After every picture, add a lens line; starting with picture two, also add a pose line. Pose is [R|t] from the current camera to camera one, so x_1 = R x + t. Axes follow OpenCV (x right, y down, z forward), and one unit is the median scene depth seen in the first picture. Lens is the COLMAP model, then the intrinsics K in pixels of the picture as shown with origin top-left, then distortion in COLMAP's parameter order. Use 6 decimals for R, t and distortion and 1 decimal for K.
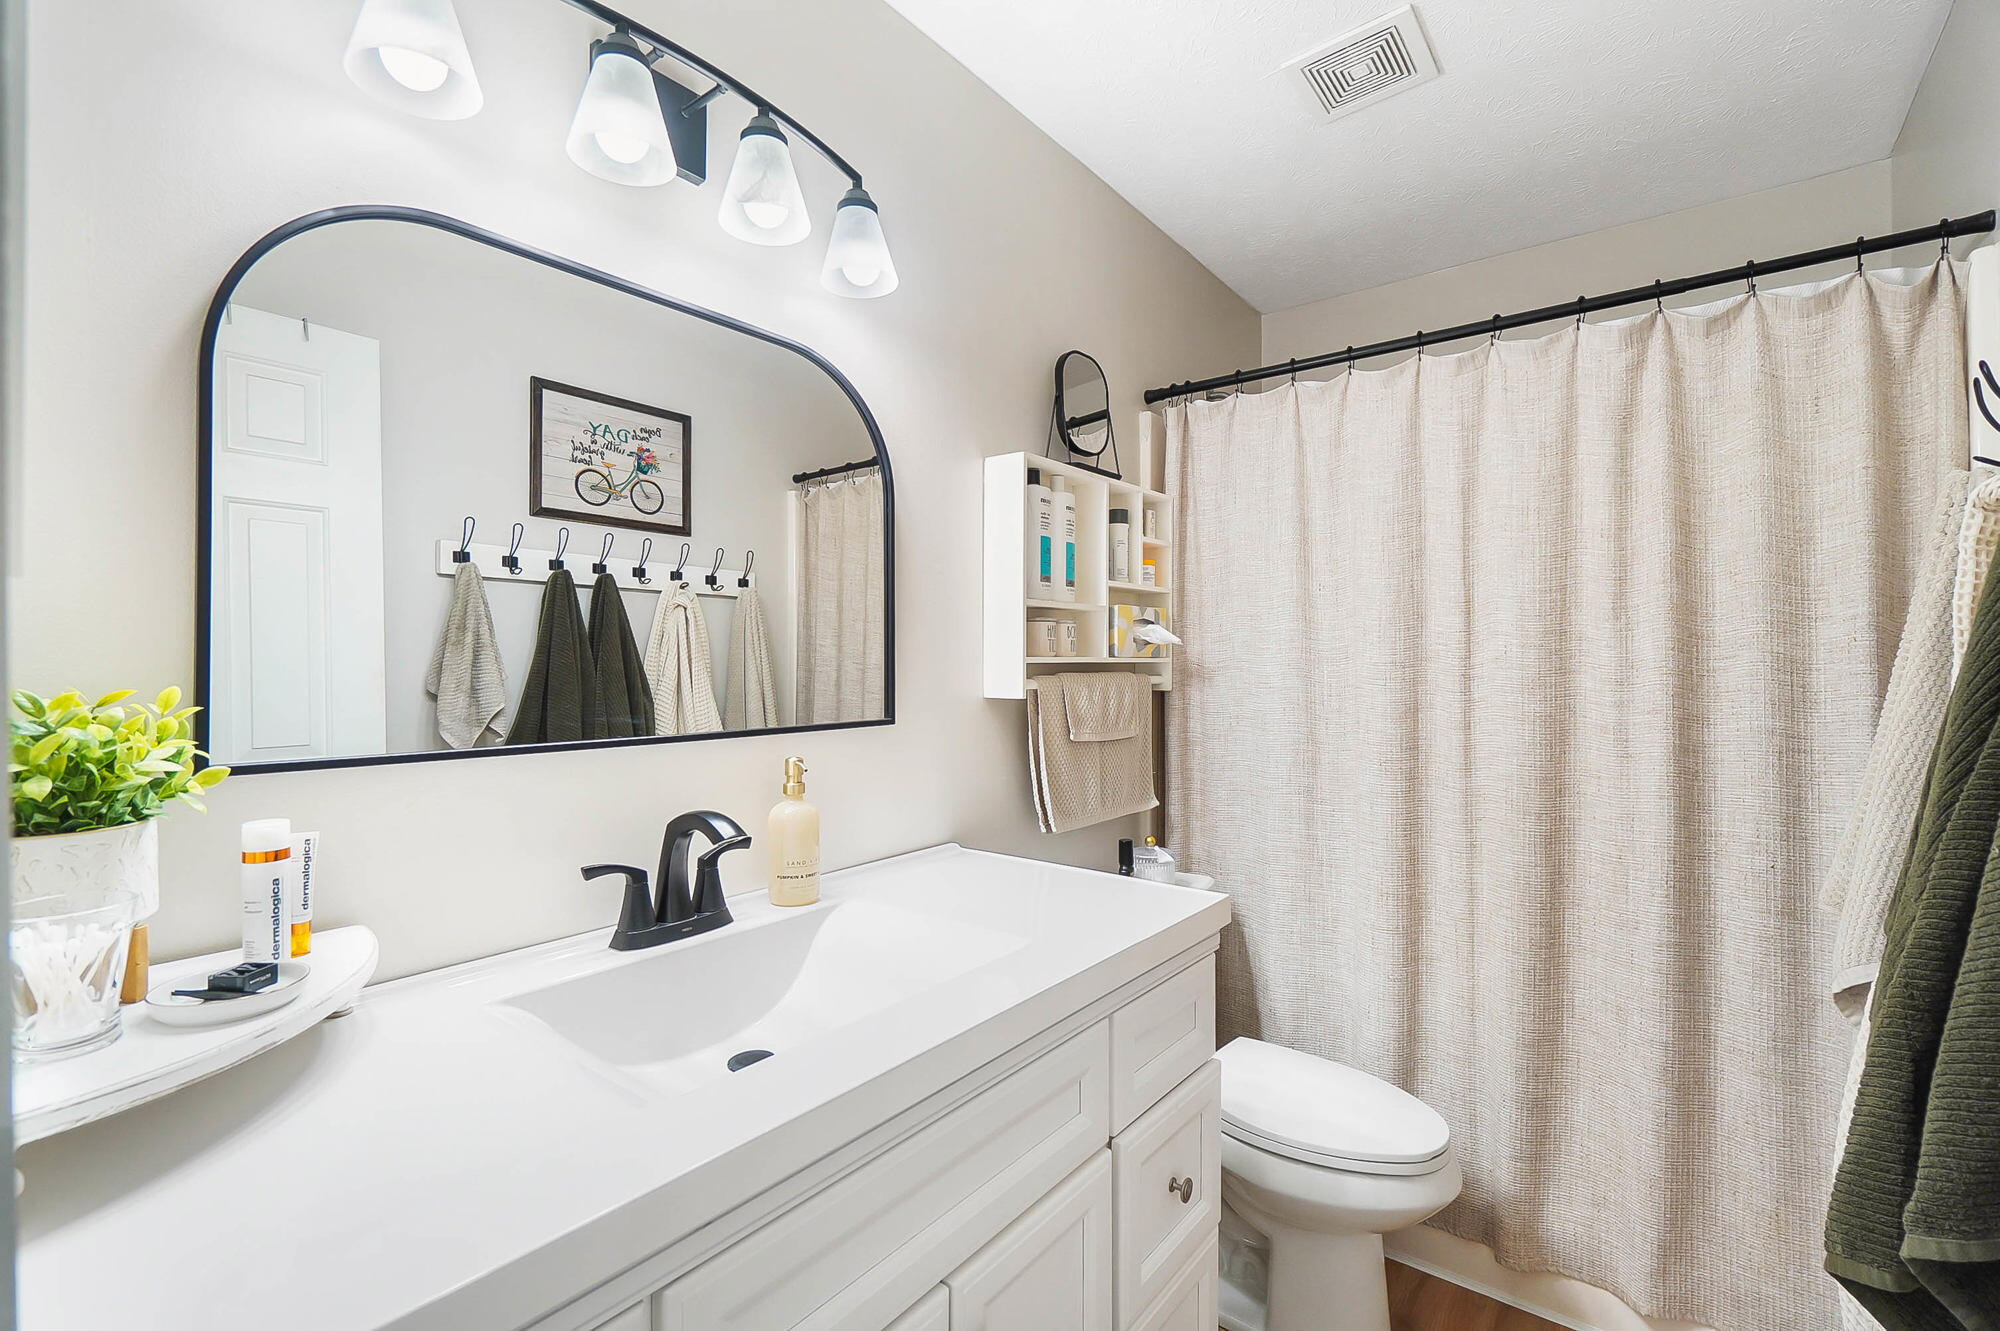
lens RADIAL K [[889.2, 0, 1000.0], [0, 889.2, 665.5], [0, 0, 1]] dist [0.000783, 0.000111]
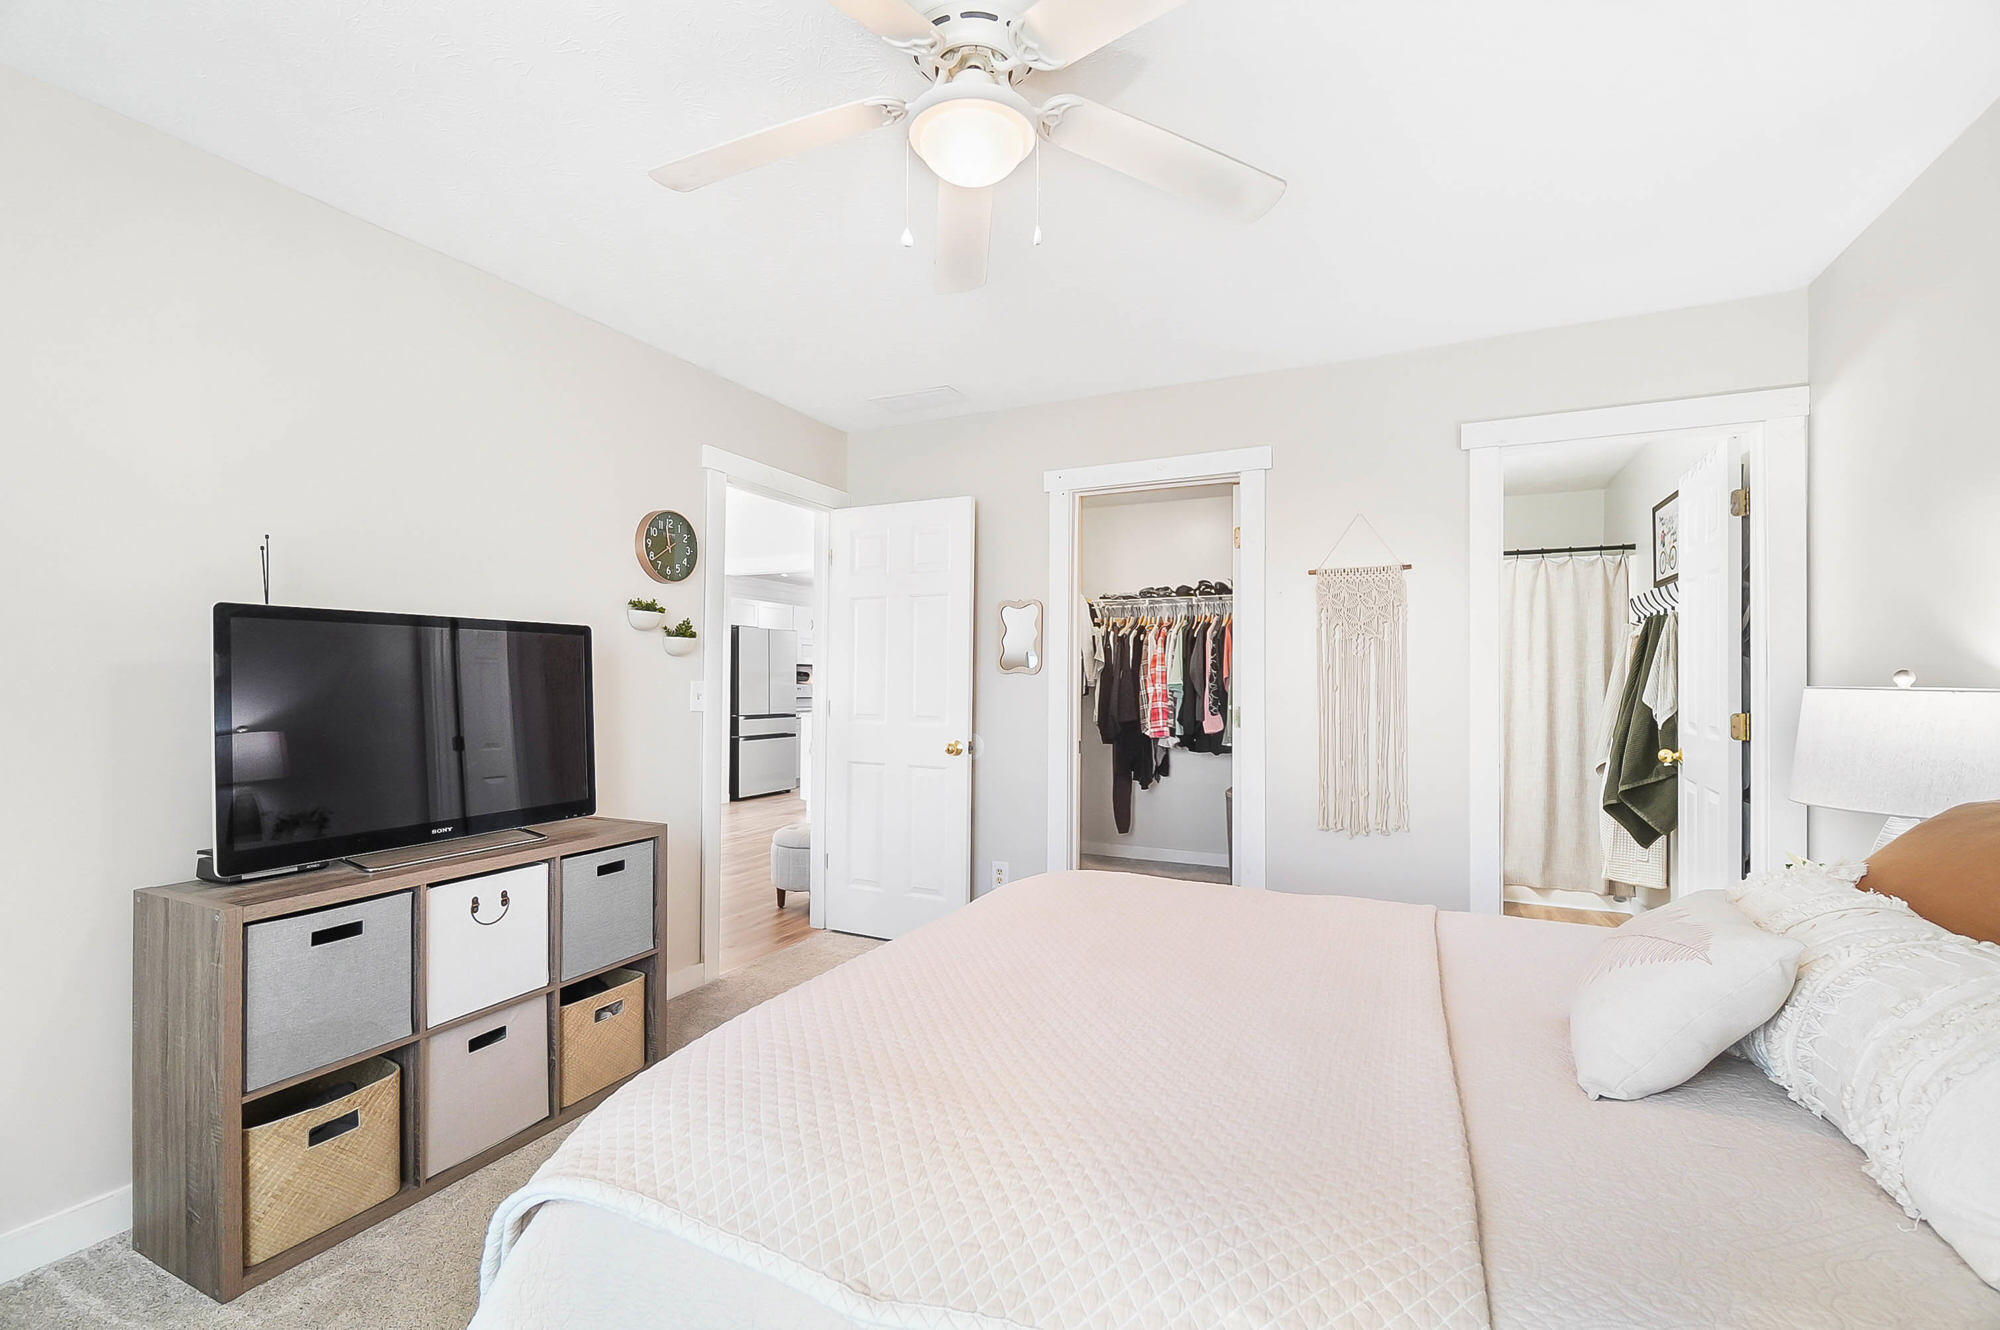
lens RADIAL K [[874.7, 0, 991.1], [0, 874.7, 669.7], [0, 0, 1]] dist [-0.000176, -0.000311]
pose [[0.979366, 0.003783, 0.202061, -1.781804], [-0.005033, 0.999971, 0.005676, -0.032092], [-0.202034, -0.006576, 0.979356, -1.609989]]
